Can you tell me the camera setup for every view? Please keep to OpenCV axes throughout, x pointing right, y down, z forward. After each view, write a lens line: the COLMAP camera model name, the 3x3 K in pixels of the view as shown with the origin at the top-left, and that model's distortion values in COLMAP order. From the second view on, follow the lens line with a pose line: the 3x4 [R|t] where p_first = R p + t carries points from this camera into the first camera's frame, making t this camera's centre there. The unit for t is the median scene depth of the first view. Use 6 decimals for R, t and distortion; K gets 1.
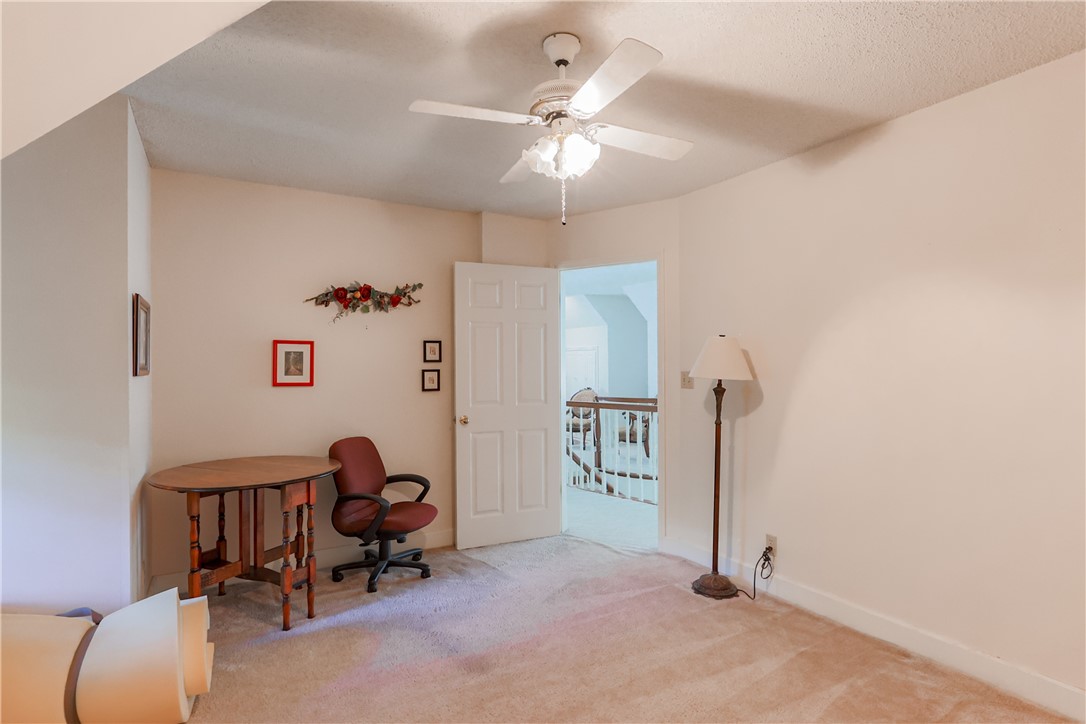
lens RADIAL K [[552.7, 0, 541.4], [0, 552.7, 365.3], [0, 0, 1]] dist [-0.009322, 0.005115]
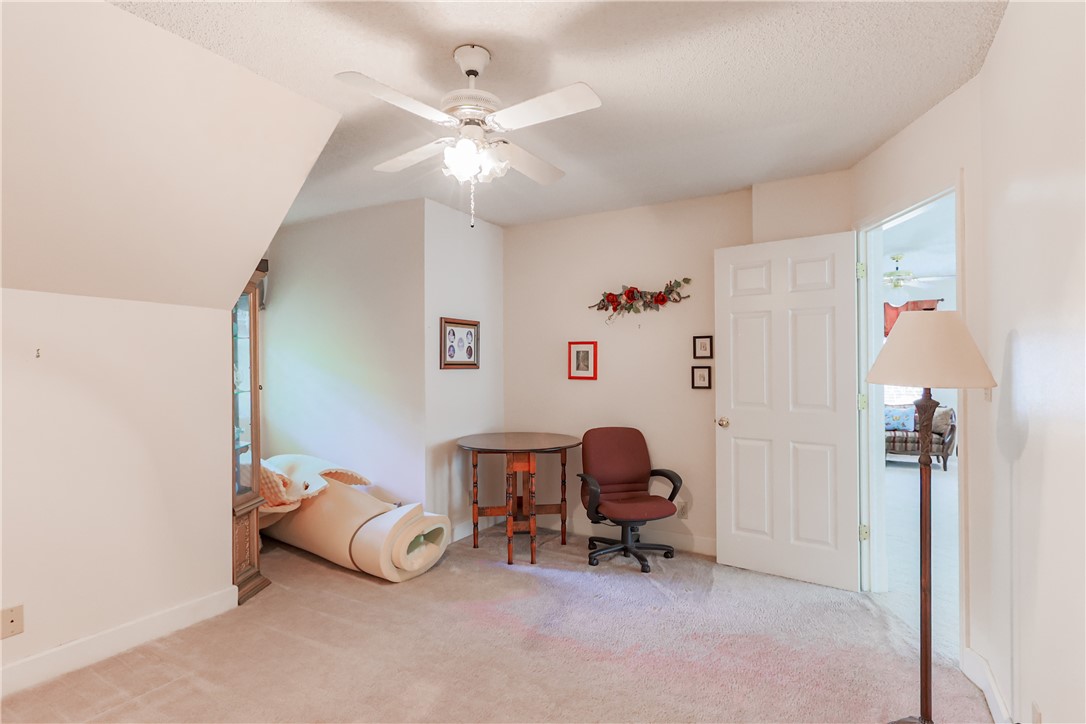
lens RADIAL K [[552.7, 0, 547.6], [0, 552.7, 358.9], [0, 0, 1]] dist [-0.009322, 0.005115]
pose [[0.489152, -0.007642, -0.872165, 0.528991], [0.002400, 0.999970, -0.007416, 0.001562], [0.872195, 0.001535, 0.489156, 0.319571]]
